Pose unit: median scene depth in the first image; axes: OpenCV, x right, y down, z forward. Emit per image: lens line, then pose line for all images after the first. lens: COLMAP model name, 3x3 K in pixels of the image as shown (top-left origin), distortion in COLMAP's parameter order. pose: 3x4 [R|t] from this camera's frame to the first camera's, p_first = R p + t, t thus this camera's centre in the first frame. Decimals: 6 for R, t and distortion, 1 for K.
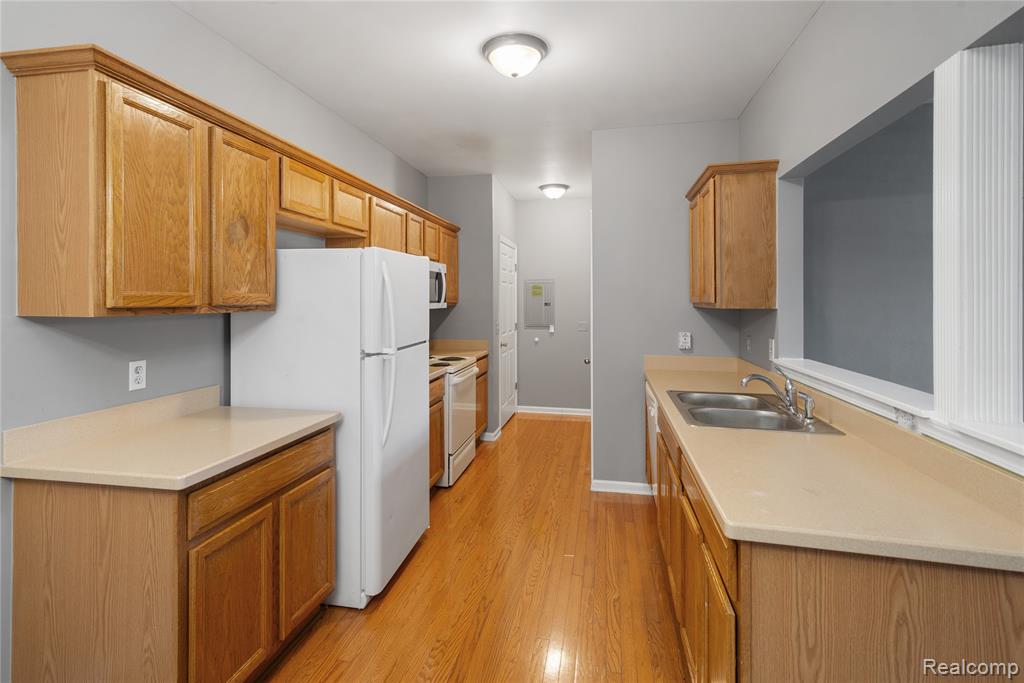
lens RADIAL K [[498.6, 0, 467.8], [0, 498.6, 299.2], [0, 0, 1]] dist [0.010520, 0.001171]
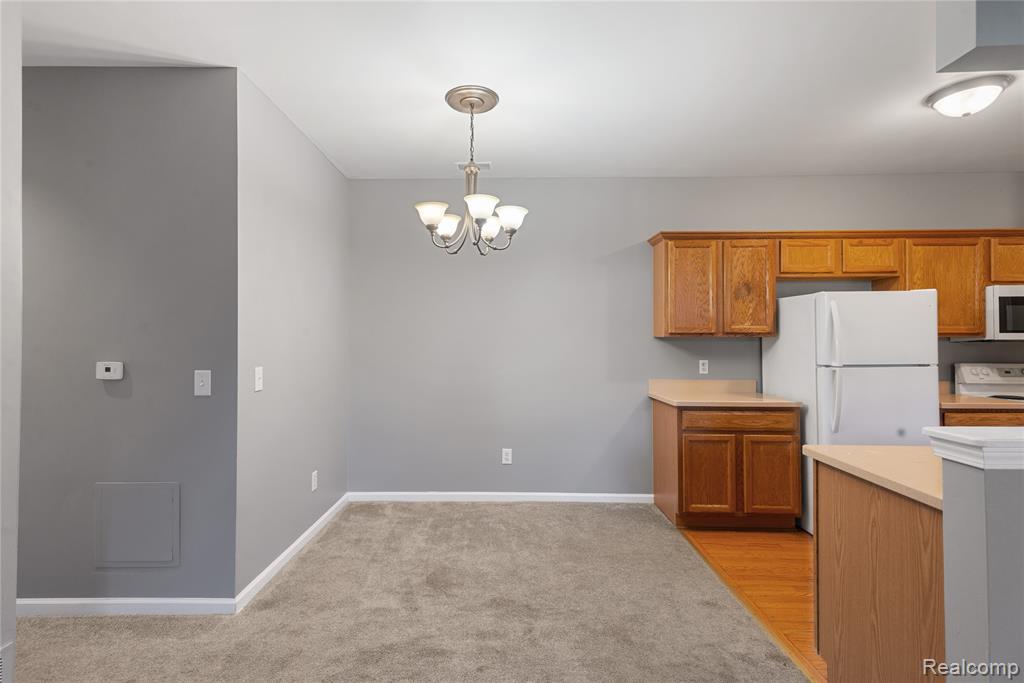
lens RADIAL K [[498.6, 0, 510.8], [0, 498.6, 342.5], [0, 0, 1]] dist [0.010520, 0.001171]
pose [[0.217488, 0.002701, -0.976059, 1.221797], [-0.000759, 0.999996, 0.002598, 0.046915], [0.976063, 0.000176, 0.217489, -0.239610]]
